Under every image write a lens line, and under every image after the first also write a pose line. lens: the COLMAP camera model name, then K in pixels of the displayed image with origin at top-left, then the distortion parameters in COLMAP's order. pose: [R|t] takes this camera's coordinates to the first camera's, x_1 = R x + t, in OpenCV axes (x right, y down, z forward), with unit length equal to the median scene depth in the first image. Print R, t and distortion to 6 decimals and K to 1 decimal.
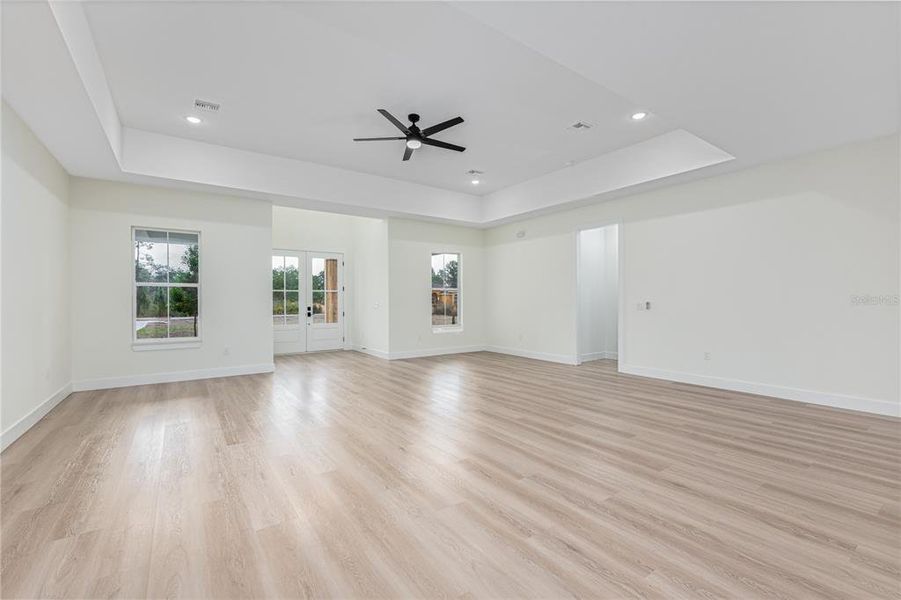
lens RADIAL K [[394.0, 0, 452.6], [0, 394.0, 302.0], [0, 0, 1]] dist [0.000735, 0.000182]
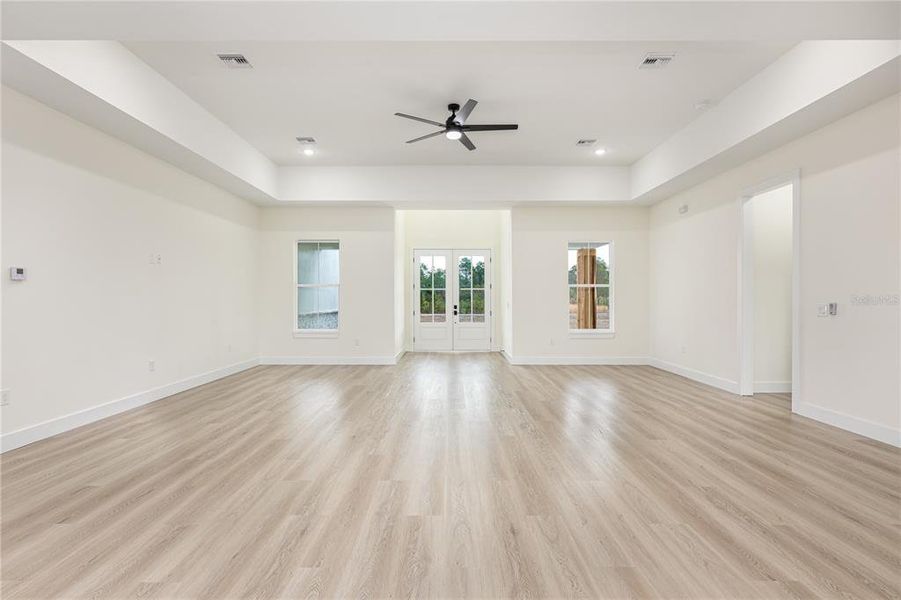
lens RADIAL K [[459.1, 0, 445.9], [0, 459.1, 301.8], [0, 0, 1]] dist [-0.000564, 0.000448]
pose [[0.810964, 0.007290, -0.585050, 0.396068], [-0.006794, 0.999972, 0.003044, -0.000082], [0.585056, 0.001506, 0.810991, 0.066174]]
